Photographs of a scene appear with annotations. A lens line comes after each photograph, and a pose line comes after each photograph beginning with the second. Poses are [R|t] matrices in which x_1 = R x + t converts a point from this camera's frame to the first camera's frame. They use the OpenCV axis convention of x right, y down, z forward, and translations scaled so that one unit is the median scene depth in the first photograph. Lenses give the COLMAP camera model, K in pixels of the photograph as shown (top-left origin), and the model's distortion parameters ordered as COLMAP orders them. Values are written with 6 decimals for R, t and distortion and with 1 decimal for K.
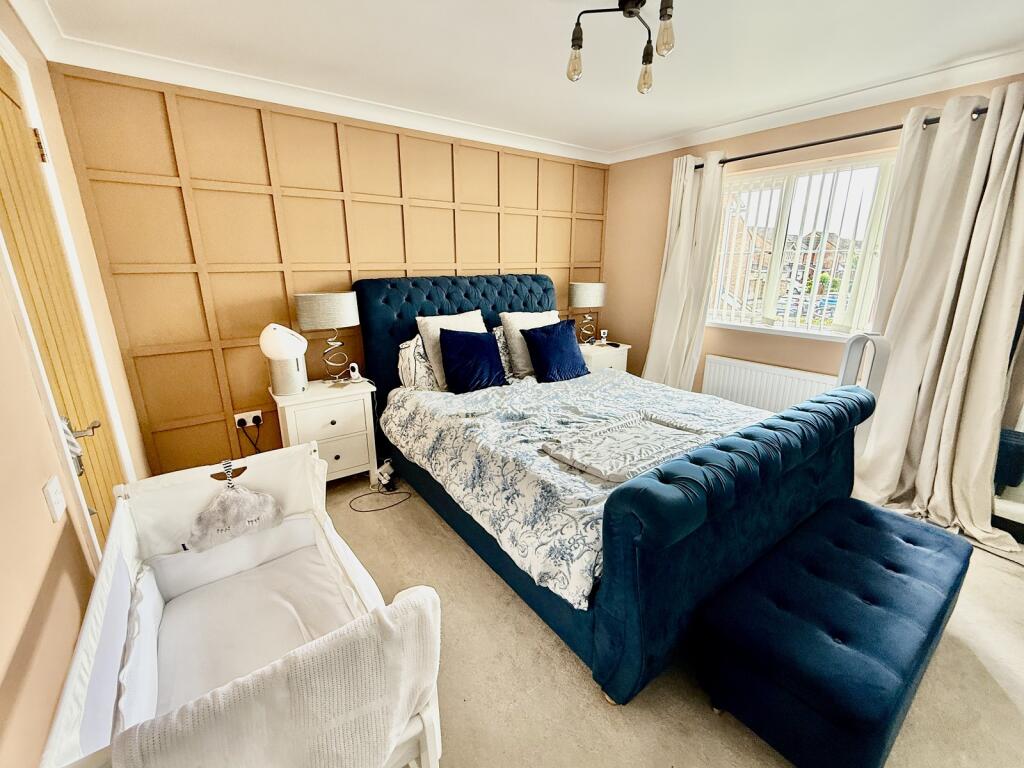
lens RADIAL K [[410.1, 0, 509.9], [0, 410.1, 382.2], [0, 0, 1]] dist [0.000851, 0.000252]
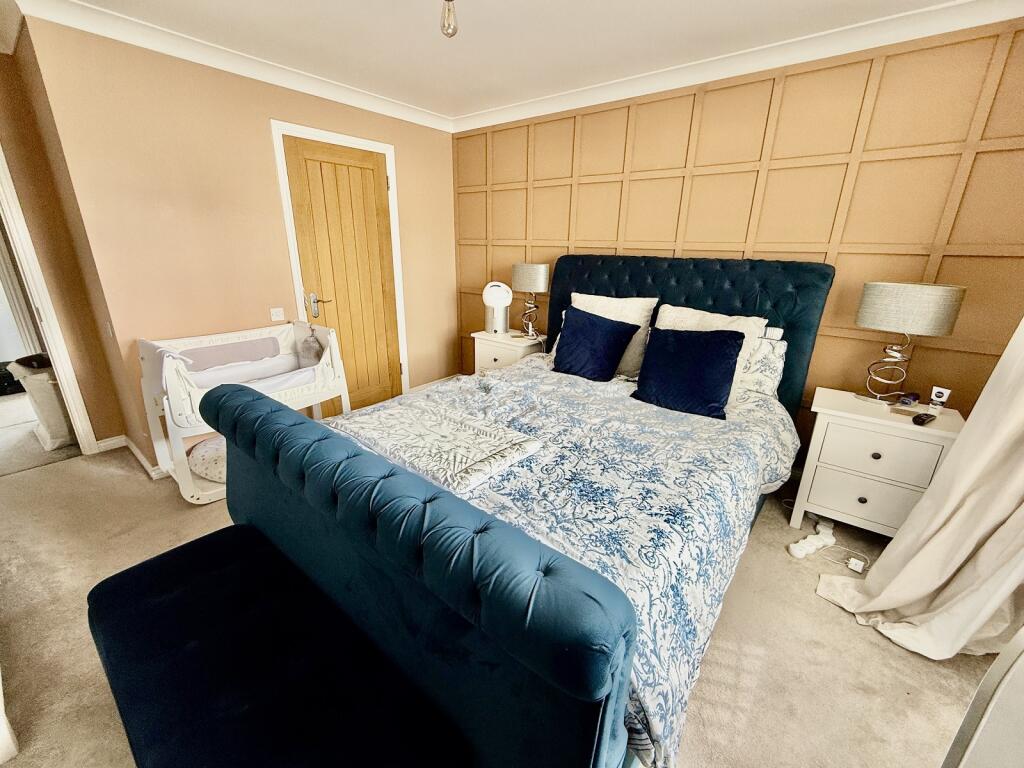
lens RADIAL K [[410.1, 0, 509.9], [0, 410.1, 382.2], [0, 0, 1]] dist [0.000851, 0.000252]
pose [[0.274351, 0.323280, -0.905661, 0.750695], [-0.277226, 0.928402, 0.247418, -0.161083], [0.920803, 0.183193, 0.344329, 0.532134]]
